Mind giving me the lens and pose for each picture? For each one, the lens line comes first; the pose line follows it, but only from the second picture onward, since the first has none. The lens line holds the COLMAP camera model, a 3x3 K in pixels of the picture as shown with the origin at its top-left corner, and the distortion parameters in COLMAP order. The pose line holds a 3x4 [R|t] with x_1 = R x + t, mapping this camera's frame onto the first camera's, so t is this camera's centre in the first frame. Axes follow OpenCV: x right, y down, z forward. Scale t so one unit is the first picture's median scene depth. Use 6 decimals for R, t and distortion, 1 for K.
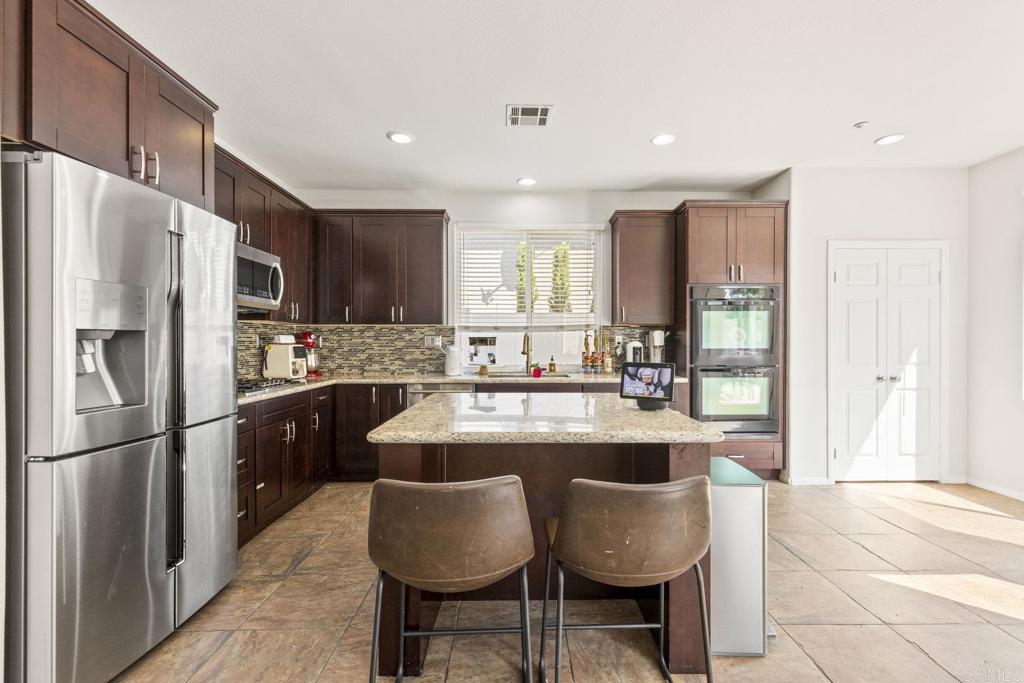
lens RADIAL K [[460.4, 0, 520.0], [0, 460.4, 343.4], [0, 0, 1]] dist [0.008322, -0.000430]
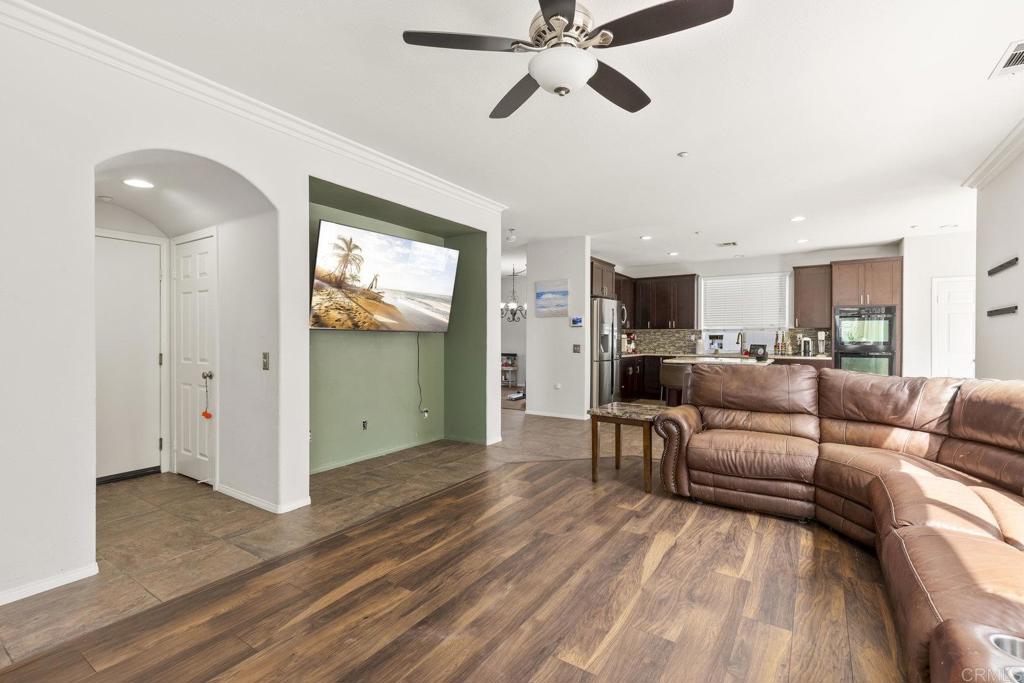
lens RADIAL K [[460.4, 0, 515.0], [0, 460.4, 340.0], [0, 0, 1]] dist [0.008322, -0.000430]
pose [[0.828175, 0.004825, -0.560449, 0.317836], [-0.004536, 0.999988, 0.001907, 0.007361], [0.560451, 0.000963, 0.828187, -1.134715]]
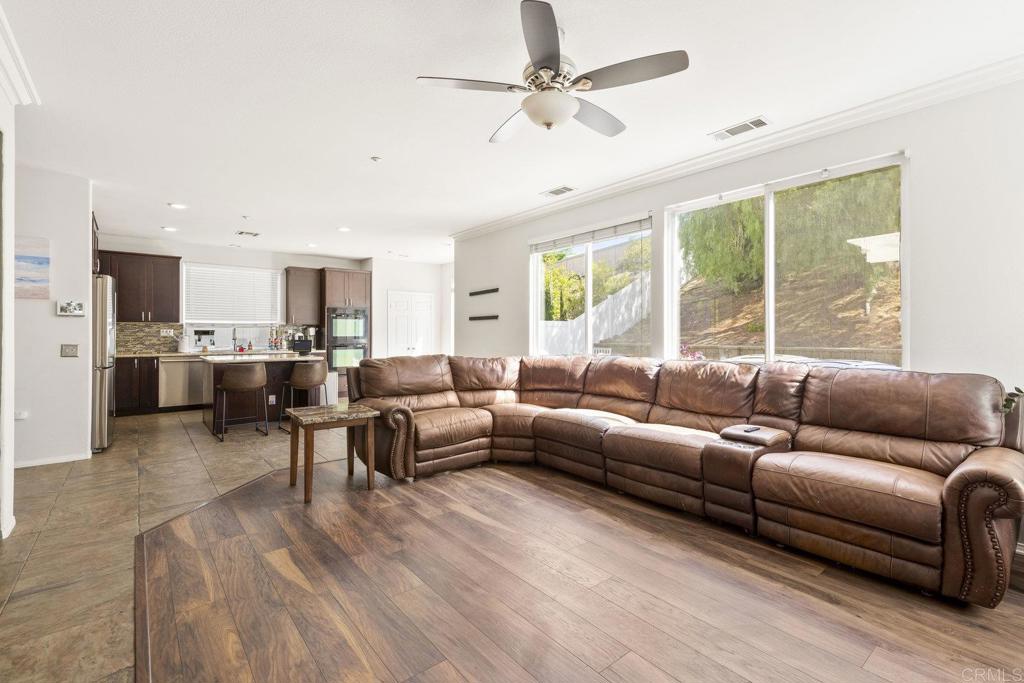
lens RADIAL K [[460.4, 0, 519.9], [0, 460.4, 333.7], [0, 0, 1]] dist [0.008322, -0.000430]
pose [[0.779059, 0.000234, 0.626951, -0.252529], [0.001989, 0.999994, -0.002844, 0.006336], [-0.626948, 0.003463, 0.779054, -1.126739]]
